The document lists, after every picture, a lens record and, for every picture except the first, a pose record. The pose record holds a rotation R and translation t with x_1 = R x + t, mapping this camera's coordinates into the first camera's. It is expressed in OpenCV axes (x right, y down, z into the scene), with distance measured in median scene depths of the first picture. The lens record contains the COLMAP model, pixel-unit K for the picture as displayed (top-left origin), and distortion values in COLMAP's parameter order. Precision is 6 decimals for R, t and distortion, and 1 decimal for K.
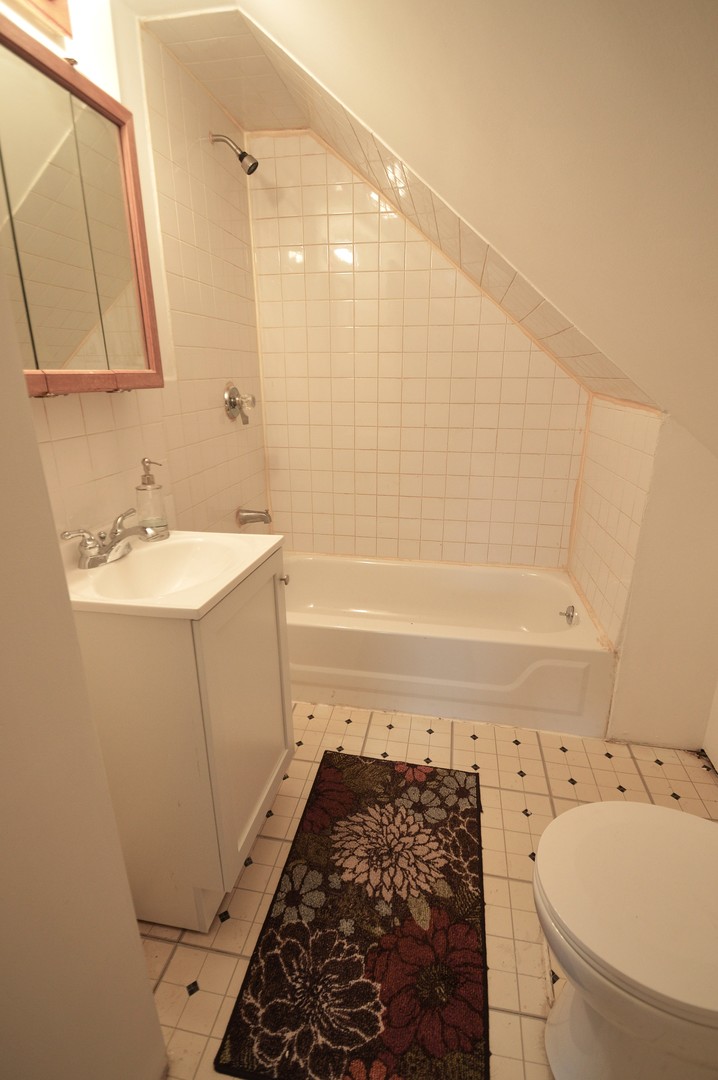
lens RADIAL K [[522.4, 0, 358.3], [0, 522.4, 528.5], [0, 0, 1]] dist [0.013015, -0.016367]
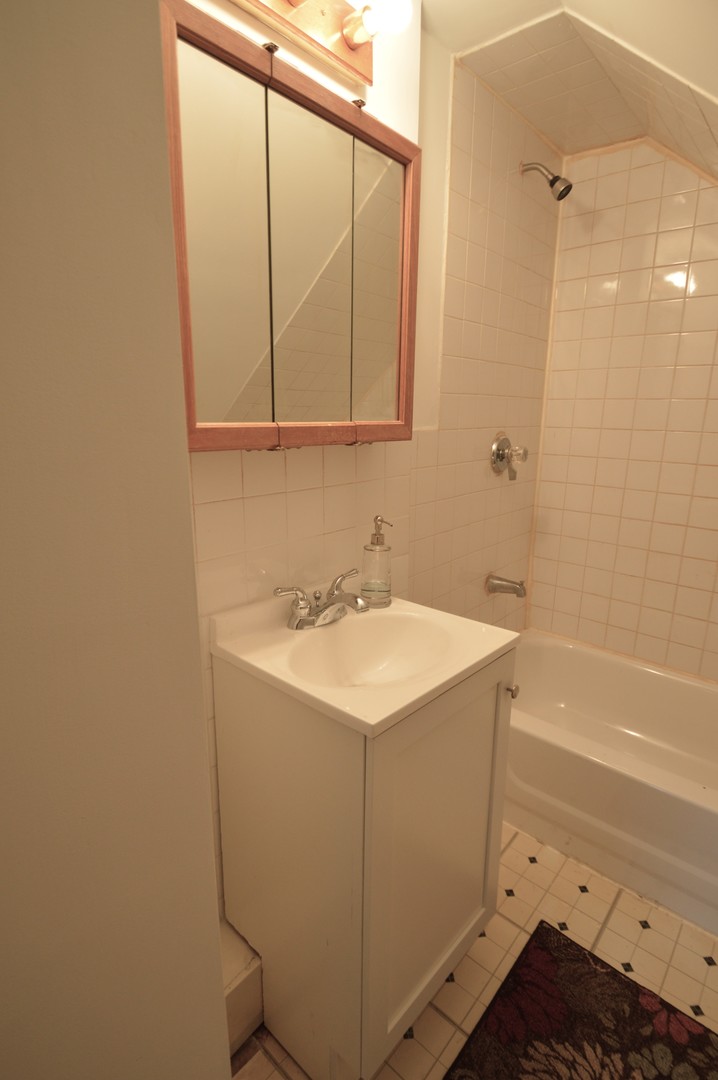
lens RADIAL K [[522.4, 0, 358.3], [0, 522.4, 528.5], [0, 0, 1]] dist [0.013015, -0.016367]
pose [[0.852604, 0.128315, -0.506558, 0.023761], [-0.164627, 0.985977, -0.027333, -0.074371], [0.495947, 0.106698, 0.861773, 0.182612]]
